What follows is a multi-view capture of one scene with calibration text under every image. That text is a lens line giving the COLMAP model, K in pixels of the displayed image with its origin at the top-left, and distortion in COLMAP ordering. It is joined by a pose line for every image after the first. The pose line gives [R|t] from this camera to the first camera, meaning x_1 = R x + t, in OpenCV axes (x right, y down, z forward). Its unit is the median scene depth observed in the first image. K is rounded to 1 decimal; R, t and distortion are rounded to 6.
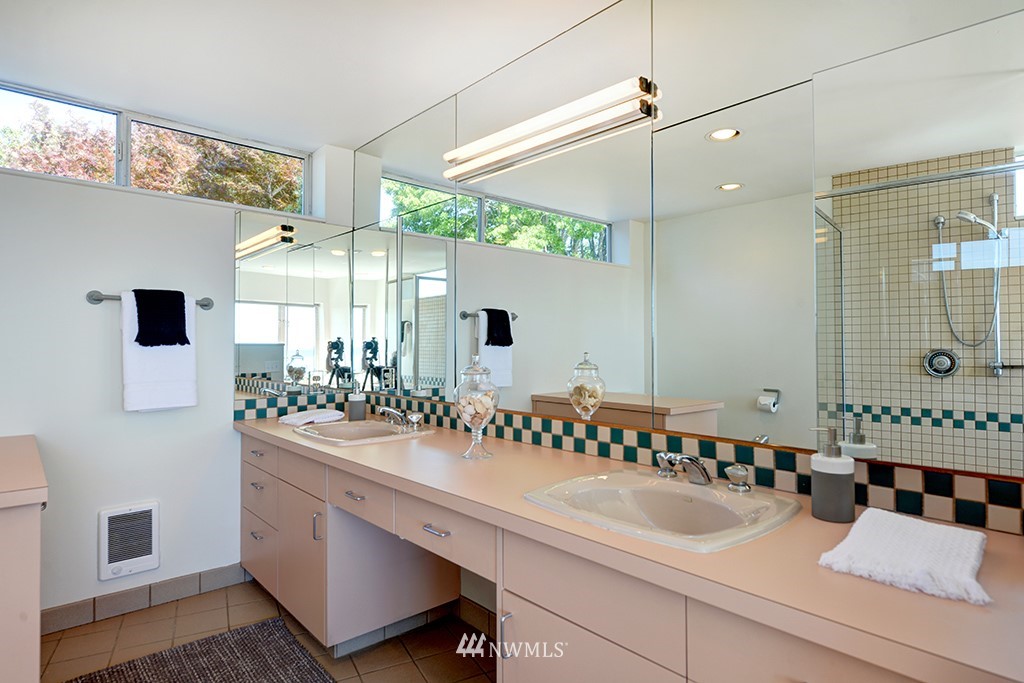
lens RADIAL K [[558.5, 0, 512.3], [0, 558.5, 335.8], [0, 0, 1]] dist [-0.004209, -0.001948]
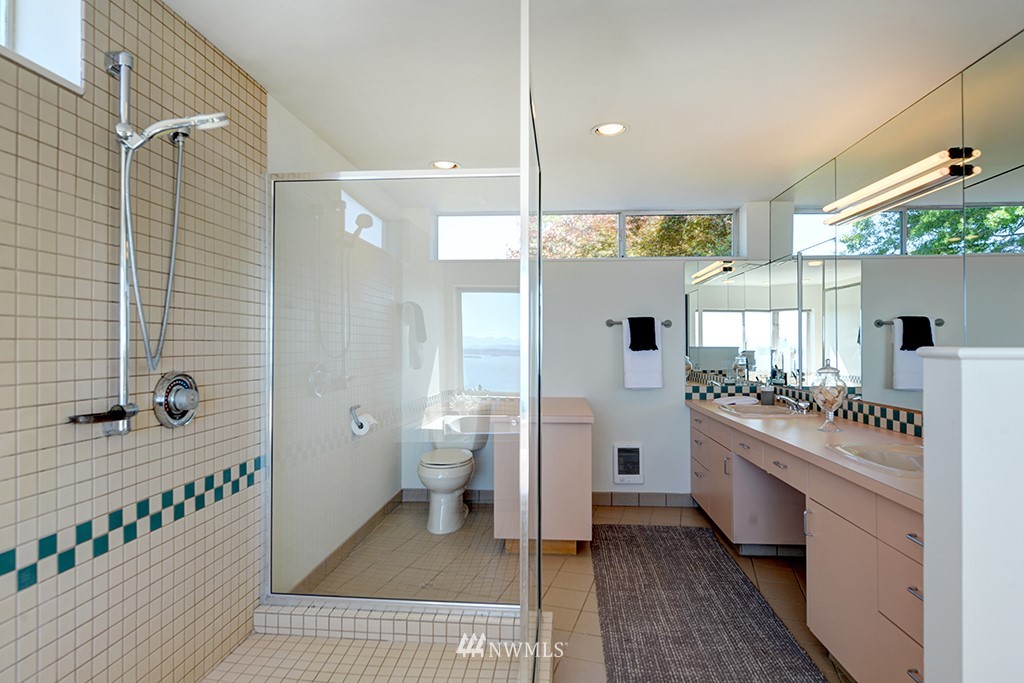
lens RADIAL K [[558.5, 0, 512.3], [0, 558.5, 335.8], [0, 0, 1]] dist [-0.004209, -0.001948]
pose [[0.687041, -0.012336, -0.726514, 0.313261], [0.013087, 0.999904, -0.004602, -0.023173], [0.726501, -0.006346, 0.687136, -0.427519]]
